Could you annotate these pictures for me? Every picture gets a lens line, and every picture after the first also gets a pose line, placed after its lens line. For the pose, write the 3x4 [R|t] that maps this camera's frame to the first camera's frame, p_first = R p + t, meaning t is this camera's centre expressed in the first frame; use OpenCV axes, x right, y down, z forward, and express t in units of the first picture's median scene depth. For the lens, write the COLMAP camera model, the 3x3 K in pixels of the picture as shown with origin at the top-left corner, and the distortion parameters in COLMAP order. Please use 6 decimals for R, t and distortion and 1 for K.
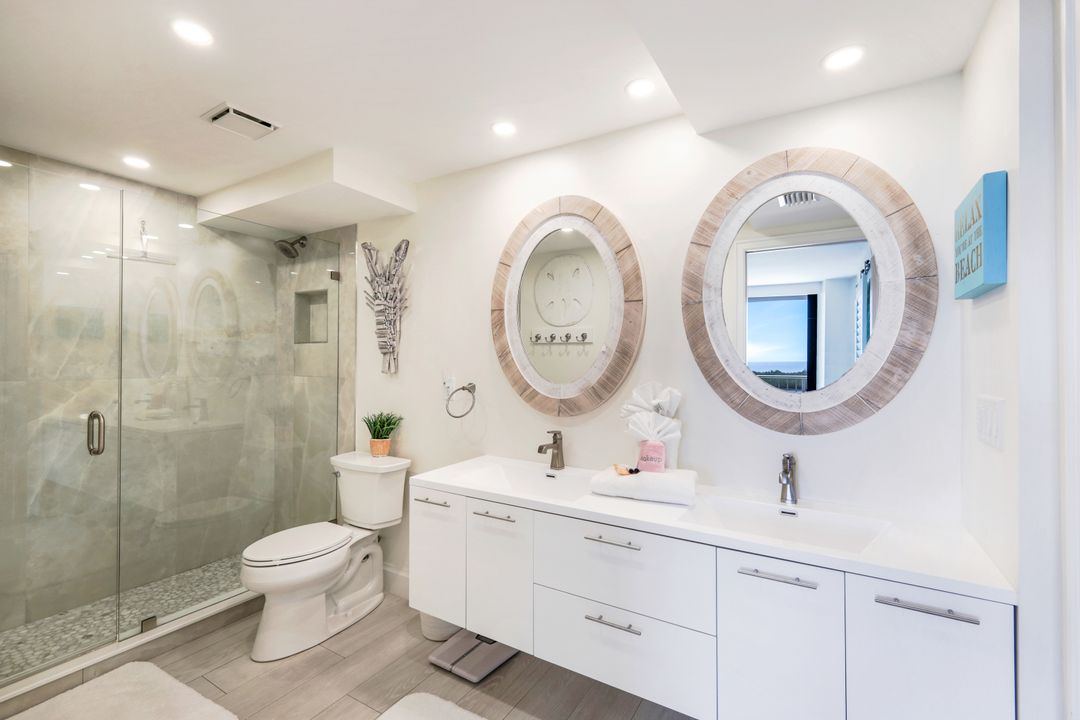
lens RADIAL K [[474.2, 0, 544.9], [0, 474.2, 360.9], [0, 0, 1]] dist [-0.000395, -0.000103]
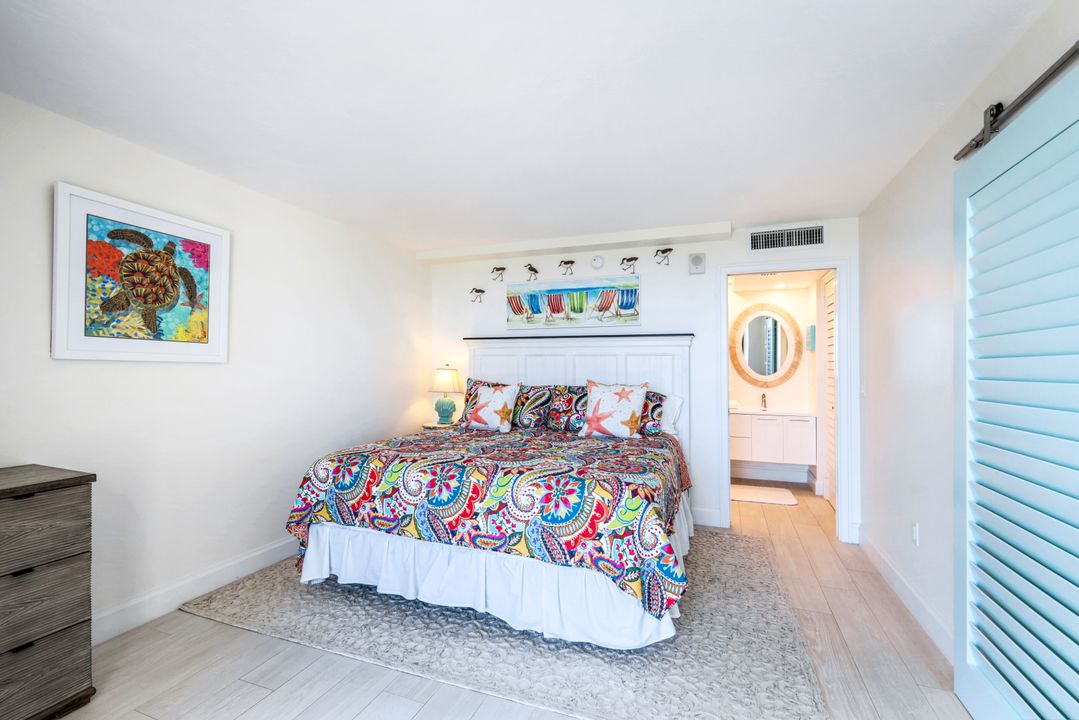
lens RADIAL K [[473.7, 0, 535.6], [0, 473.7, 361.4], [0, 0, 1]] dist [-0.000395, -0.000103]
pose [[0.988632, 0.000235, 0.150356, -1.710985], [0.000212, 0.999996, -0.002952, -0.027464], [-0.150356, 0.002951, 0.988628, -2.240439]]
